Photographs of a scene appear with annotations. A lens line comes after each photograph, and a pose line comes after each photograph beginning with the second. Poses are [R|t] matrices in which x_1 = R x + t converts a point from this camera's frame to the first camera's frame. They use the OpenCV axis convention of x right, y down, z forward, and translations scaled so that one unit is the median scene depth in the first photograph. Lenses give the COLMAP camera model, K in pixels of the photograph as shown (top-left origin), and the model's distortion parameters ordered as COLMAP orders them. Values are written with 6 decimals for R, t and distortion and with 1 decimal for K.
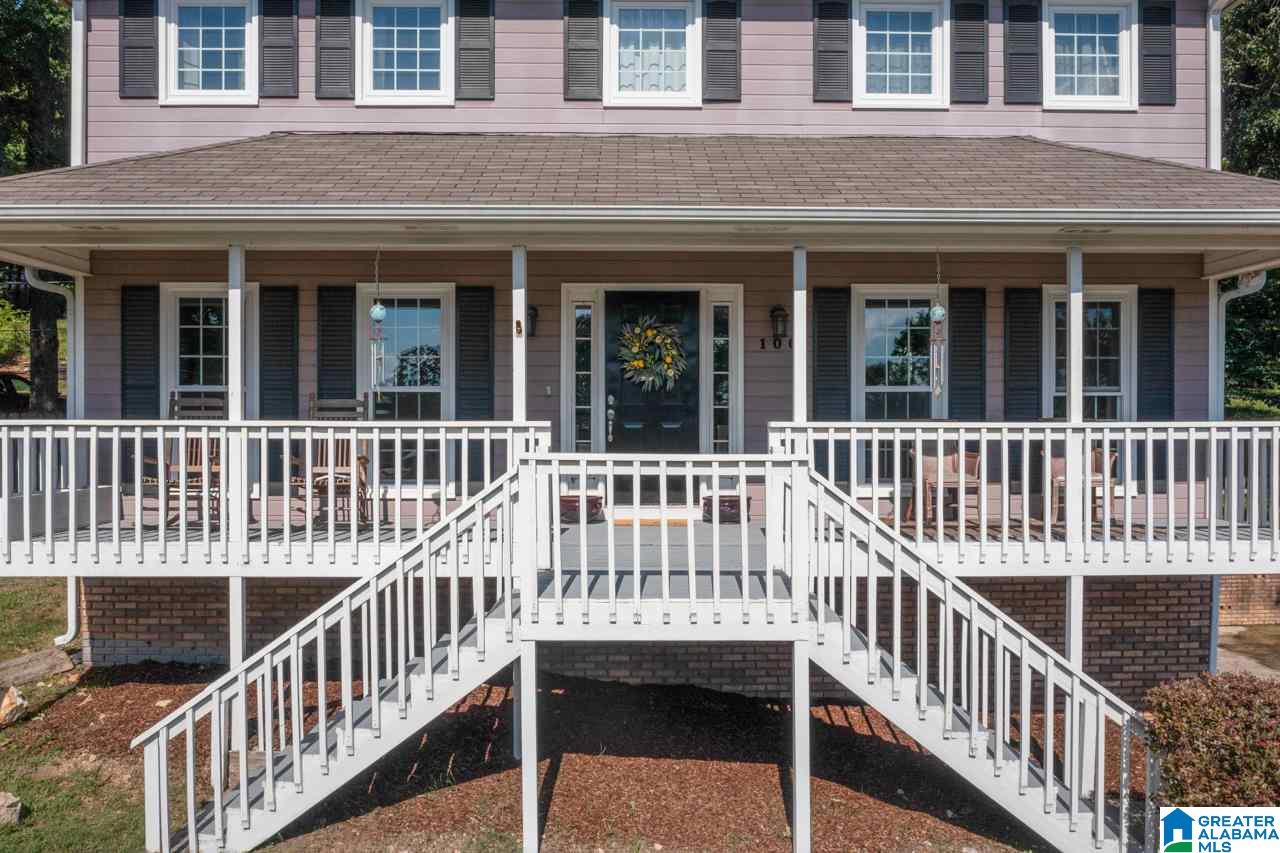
lens RADIAL K [[1111.0, 0, 640.0], [0, 1111.0, 426.5], [0, 0, 1]] dist [-0.017732, -0.006990]
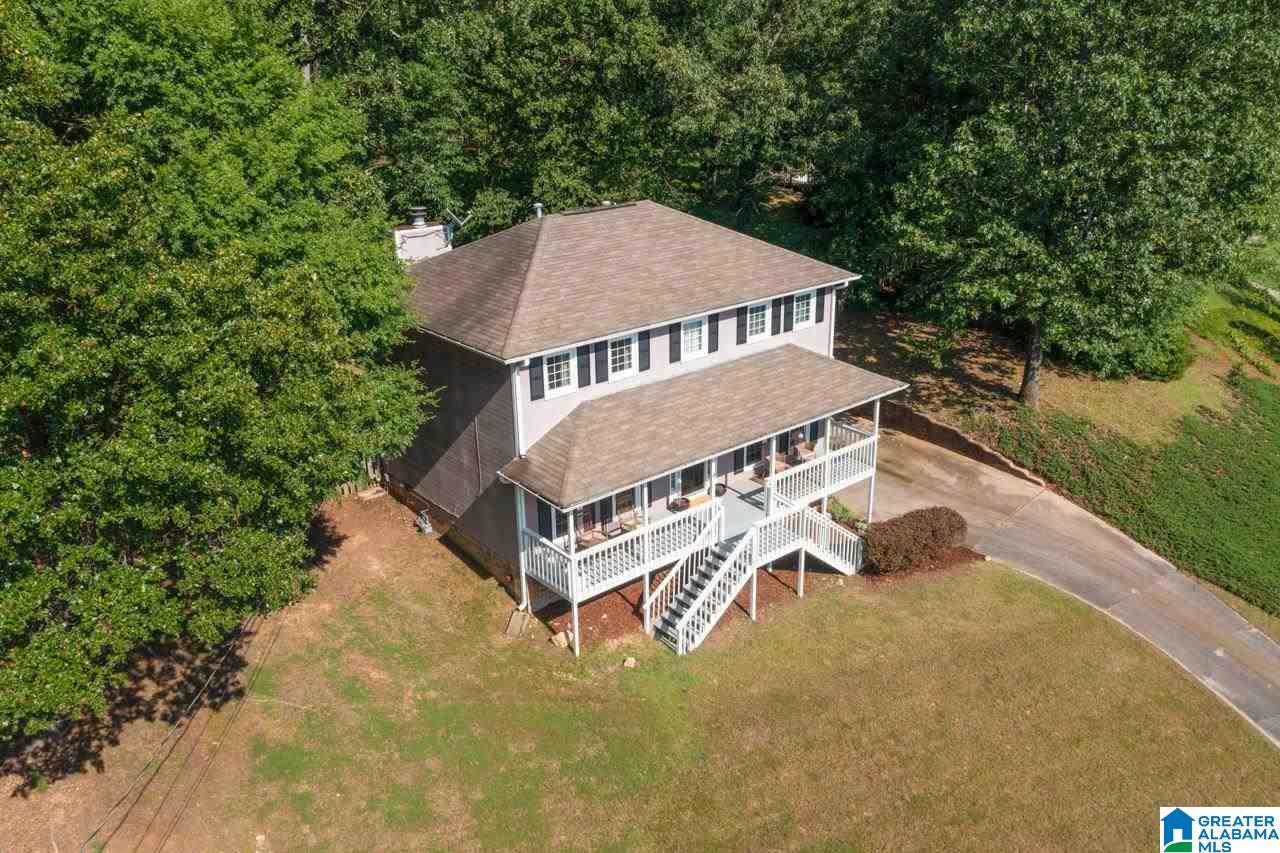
lens RADIAL K [[1111.0, 0, 640.0], [0, 1111.0, 426.5], [0, 0, 1]] dist [-0.017732, -0.006990]
pose [[0.762923, -0.235731, 0.601979, -2.092221], [0.008387, 0.934682, 0.355386, -1.308602], [-0.646435, -0.266083, 0.715068, -1.054662]]
